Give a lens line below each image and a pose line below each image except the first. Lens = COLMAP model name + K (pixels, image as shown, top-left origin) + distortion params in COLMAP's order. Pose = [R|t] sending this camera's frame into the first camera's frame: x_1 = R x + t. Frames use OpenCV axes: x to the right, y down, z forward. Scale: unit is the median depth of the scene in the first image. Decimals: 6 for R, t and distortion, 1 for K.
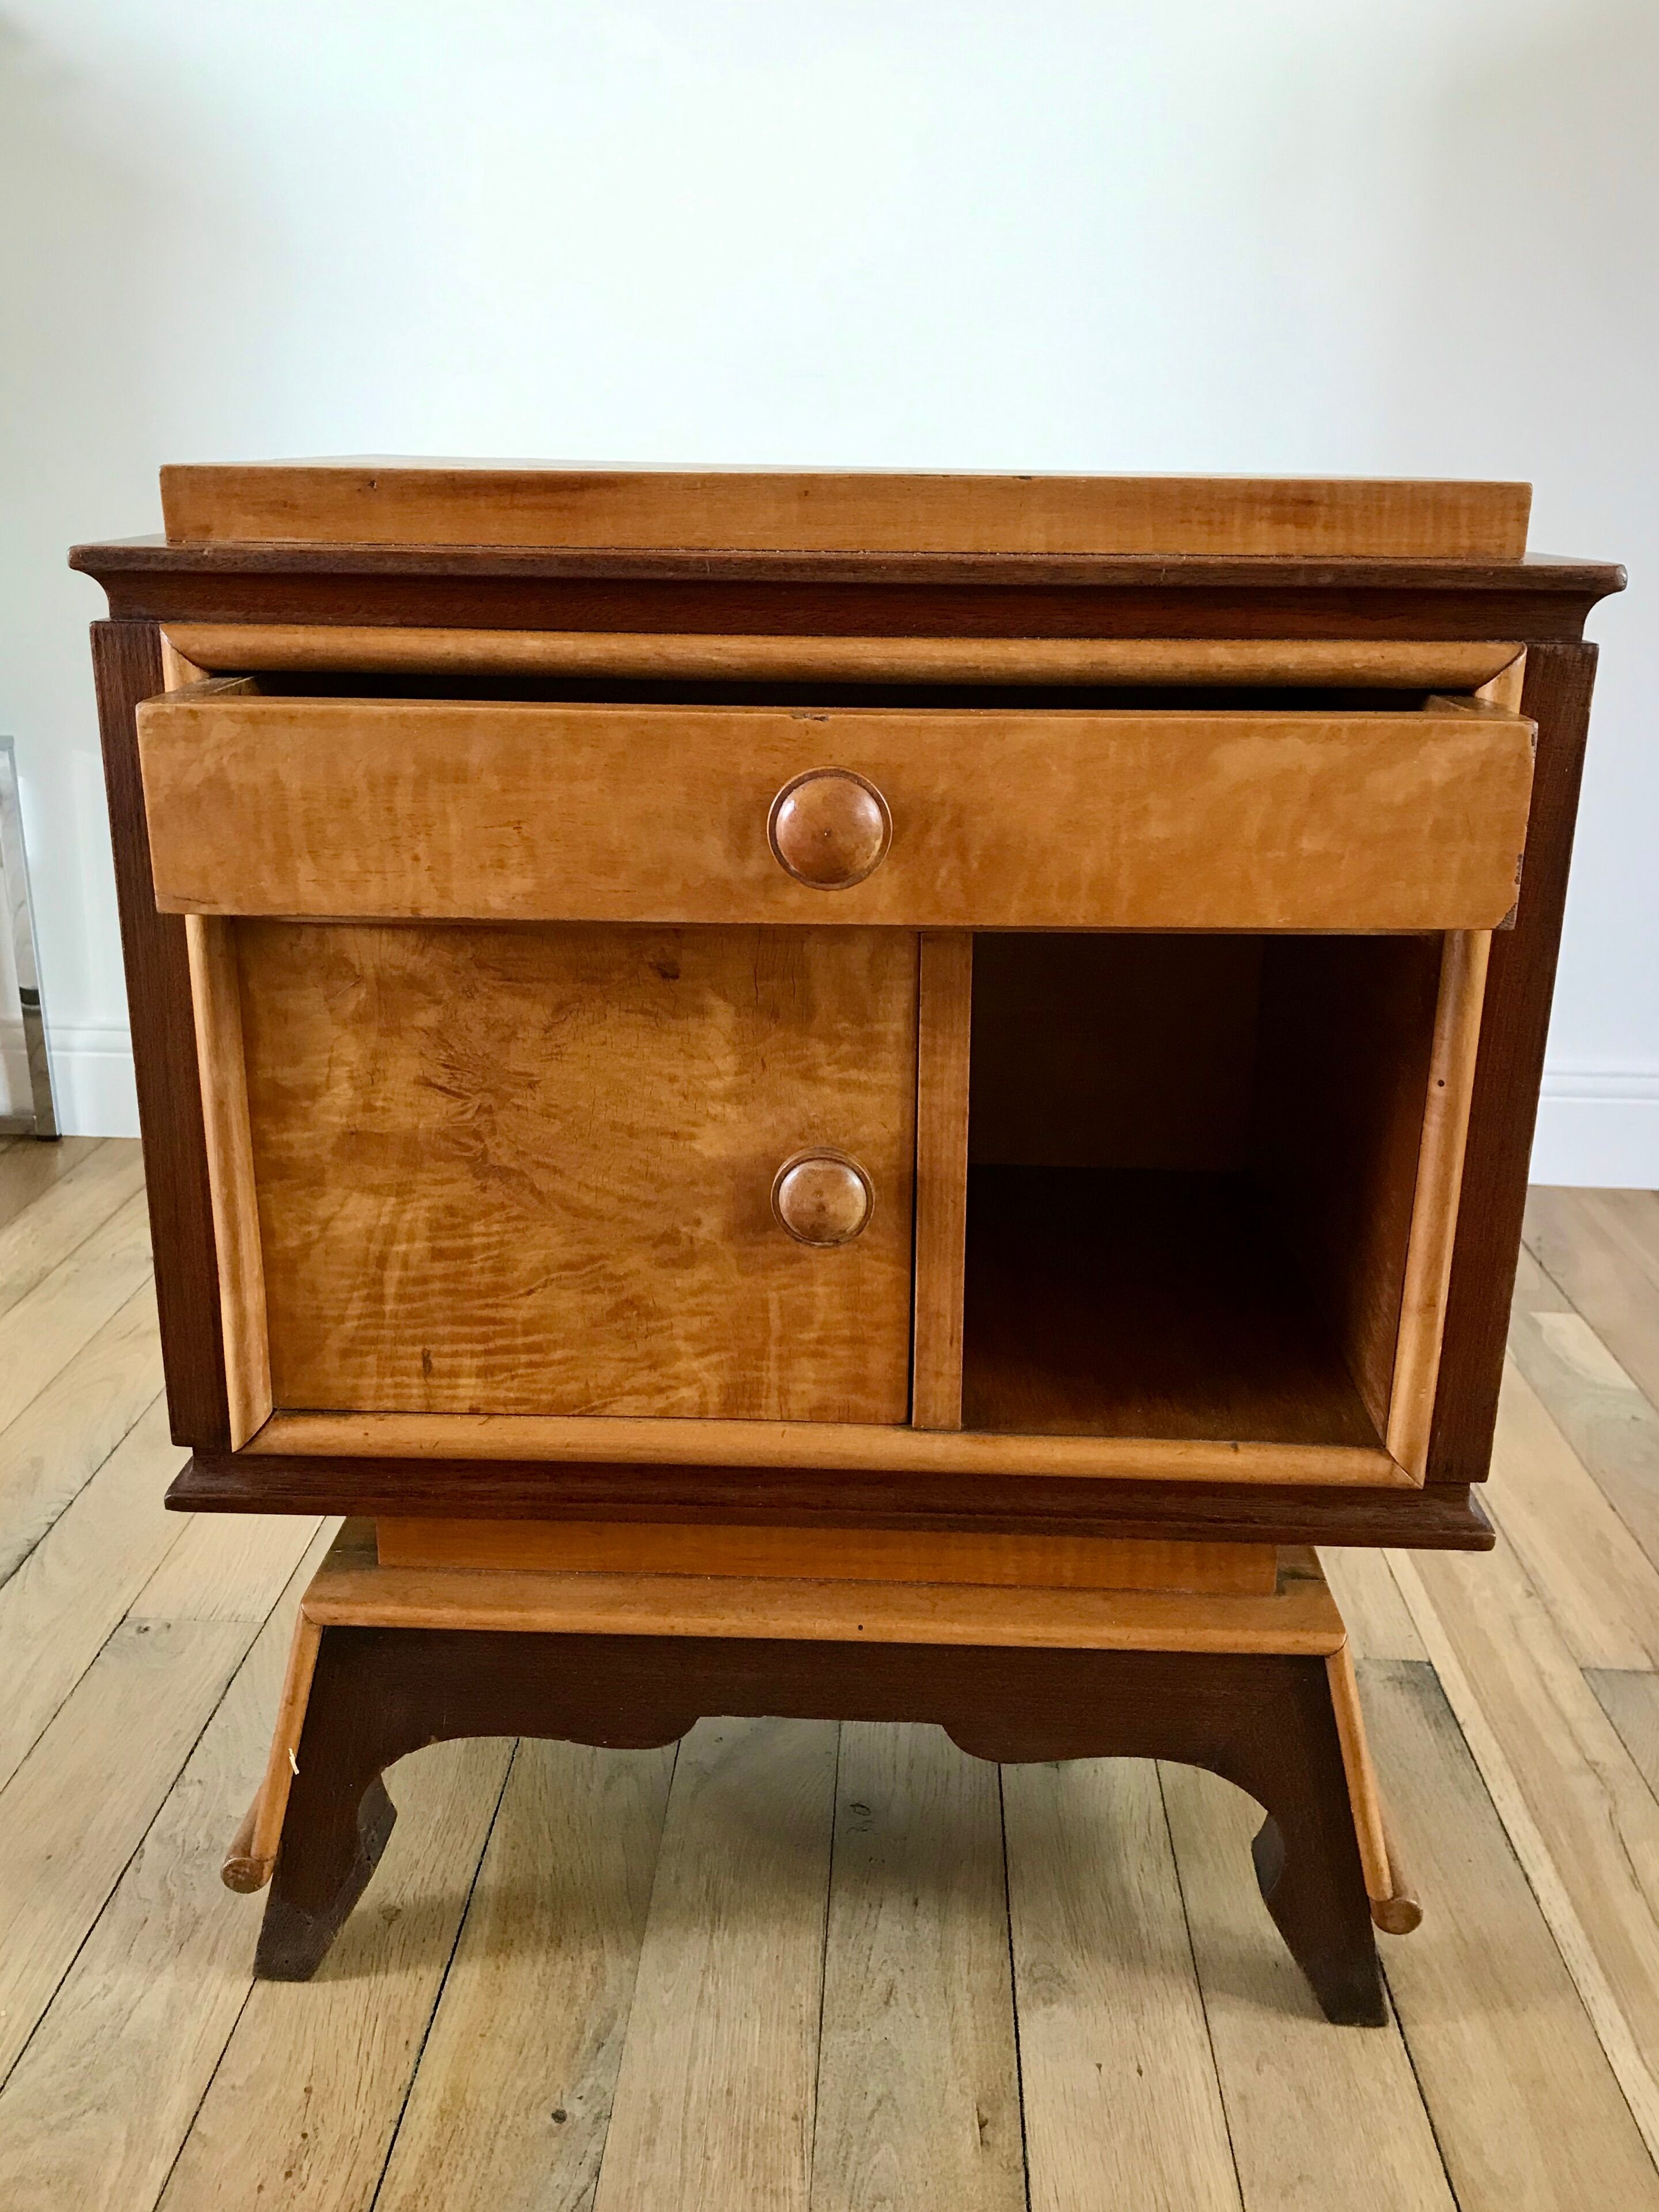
lens RADIAL K [[2026.4, 0, 851.6], [0, 2026.4, 1112.1], [0, 0, 1]] dist [0.108120, -0.166828]
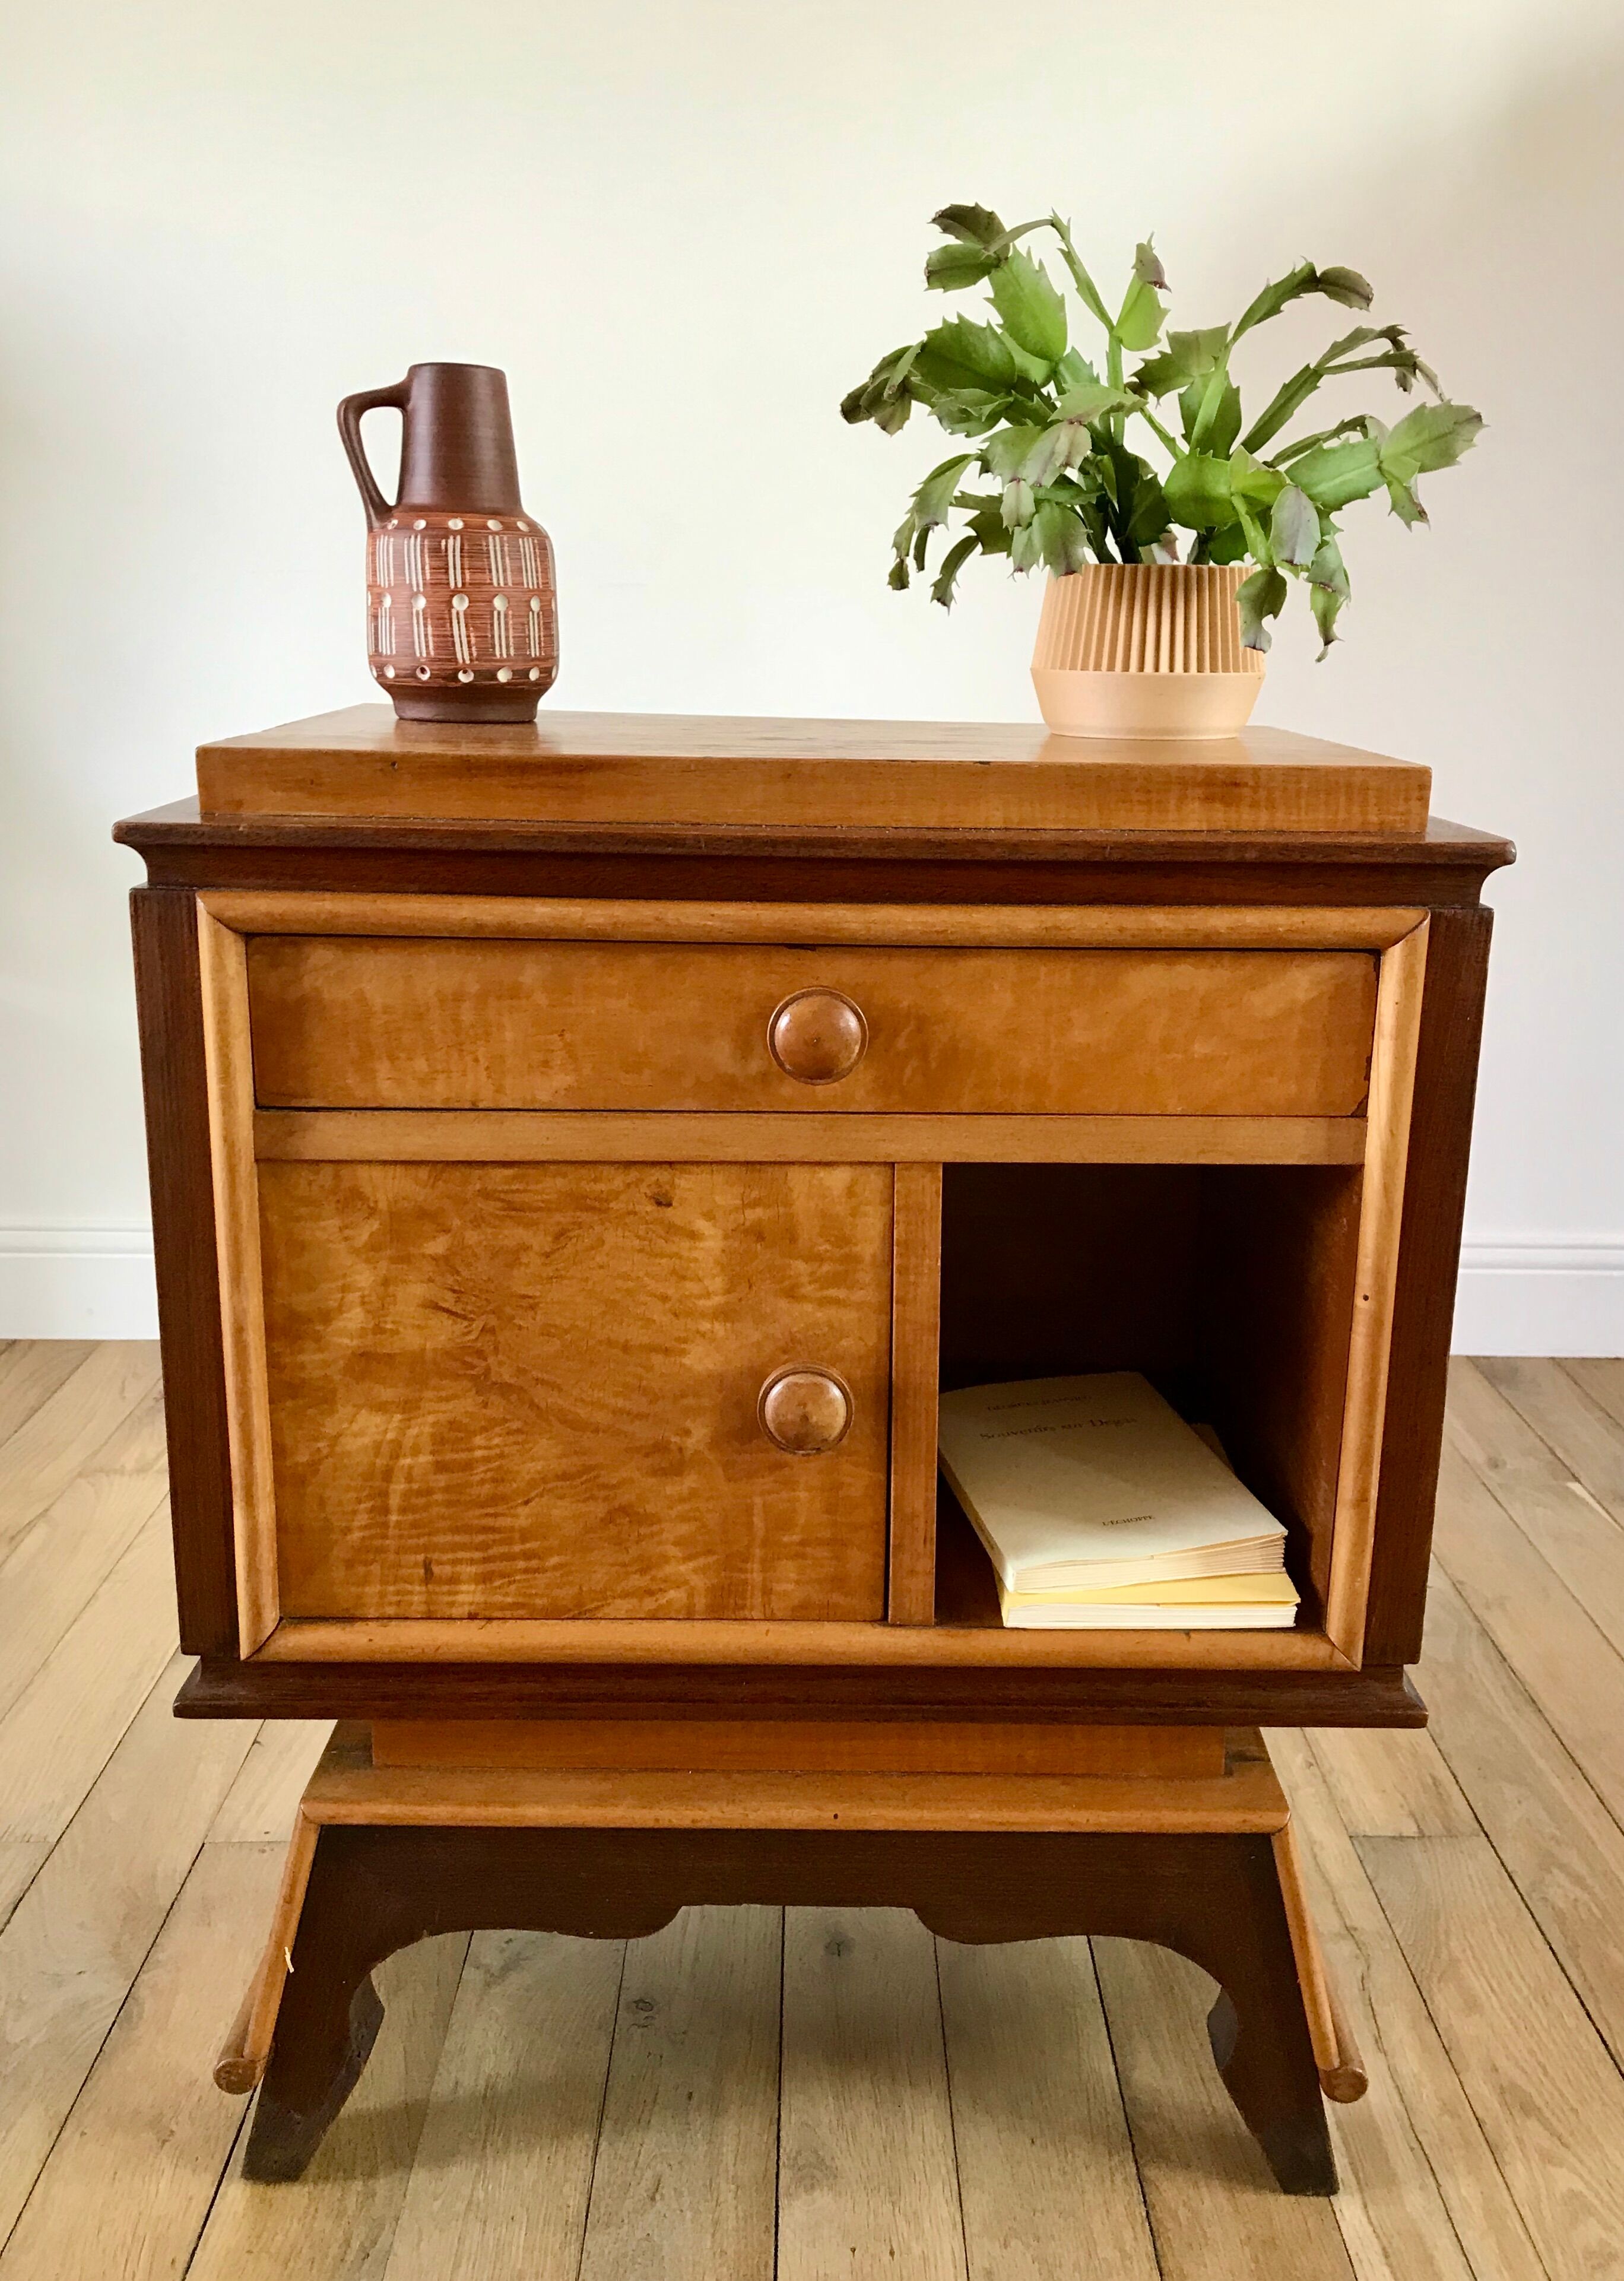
lens RADIAL K [[2085.4, 0, 882.1], [0, 2085.4, 1132.0], [0, 0, 1]] dist [0.096801, -0.145446]
pose [[0.998539, -0.007409, 0.053526, -0.030862], [0.010964, 0.997731, -0.066432, -0.029311], [-0.052913, 0.066922, 0.996354, -0.113674]]
